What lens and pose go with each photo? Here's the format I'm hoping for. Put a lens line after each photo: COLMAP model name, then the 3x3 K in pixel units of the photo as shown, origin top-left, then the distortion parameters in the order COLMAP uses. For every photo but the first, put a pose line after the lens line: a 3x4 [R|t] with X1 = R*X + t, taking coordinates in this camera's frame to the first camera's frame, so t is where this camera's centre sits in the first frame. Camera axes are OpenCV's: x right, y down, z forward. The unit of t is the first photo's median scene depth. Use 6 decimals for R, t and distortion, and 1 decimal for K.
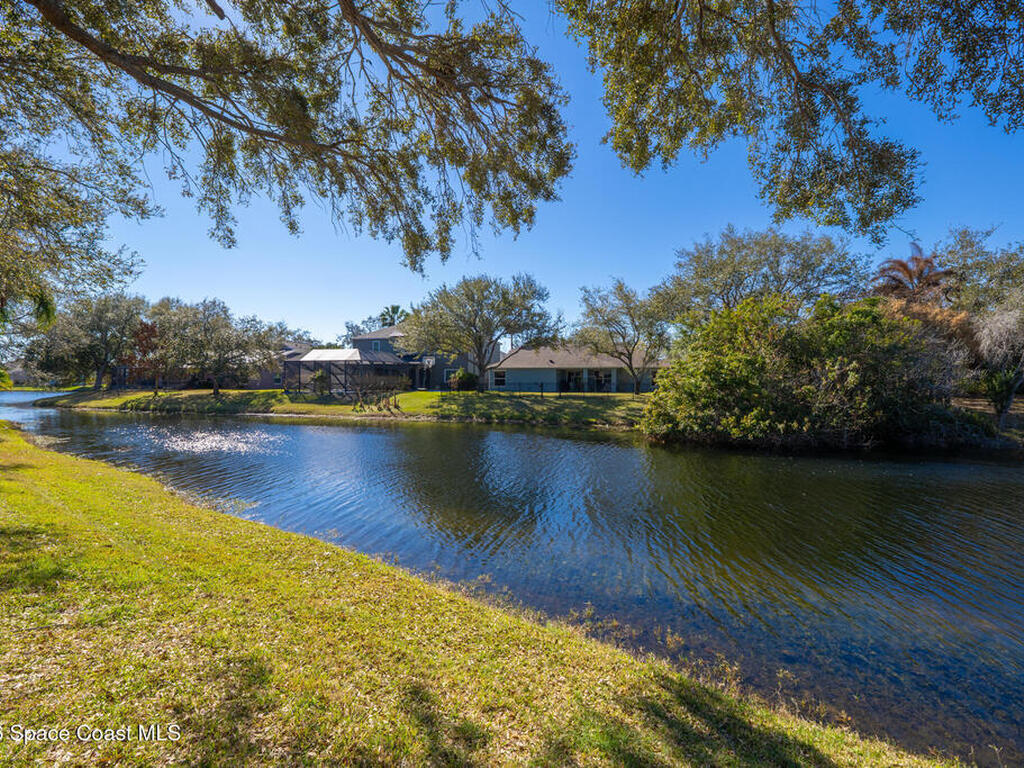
lens RADIAL K [[476.8, 0, 512.6], [0, 476.8, 375.8], [0, 0, 1]] dist [0.015188, 0.000043]
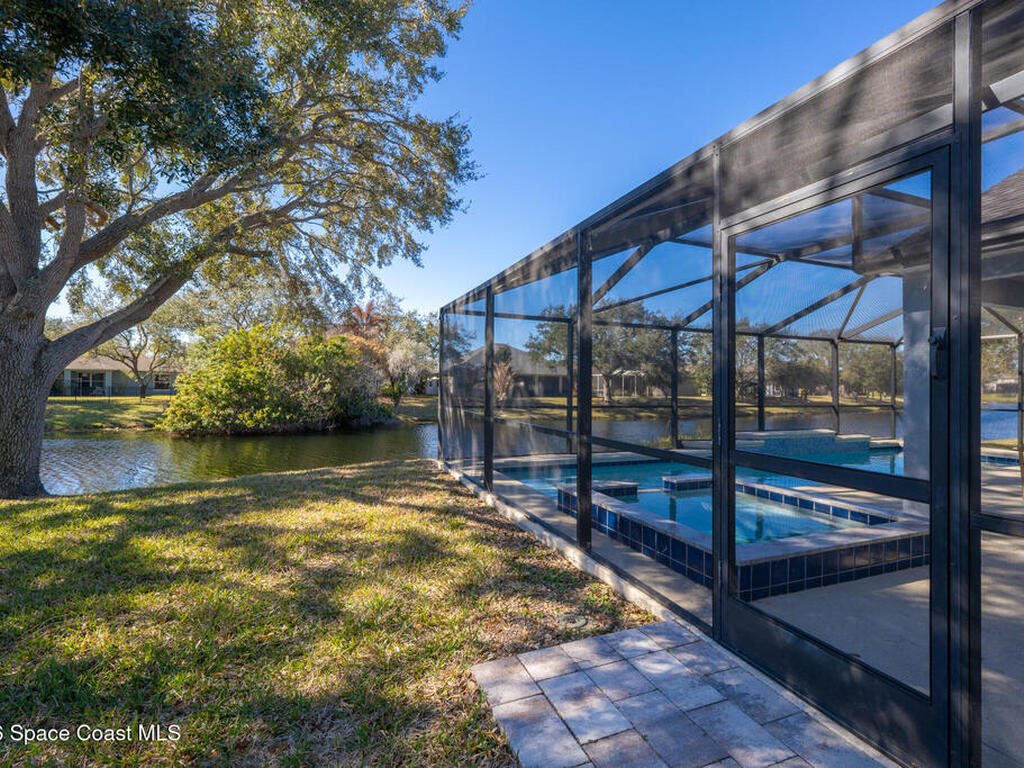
lens RADIAL K [[476.8, 0, 512.6], [0, 476.8, 379.5], [0, 0, 1]] dist [0.015188, 0.000043]
pose [[0.572249, 0.018435, 0.819872, -0.209971], [-0.021861, 0.999735, -0.007221, -0.016670], [-0.819788, -0.013791, 0.572501, -0.371550]]
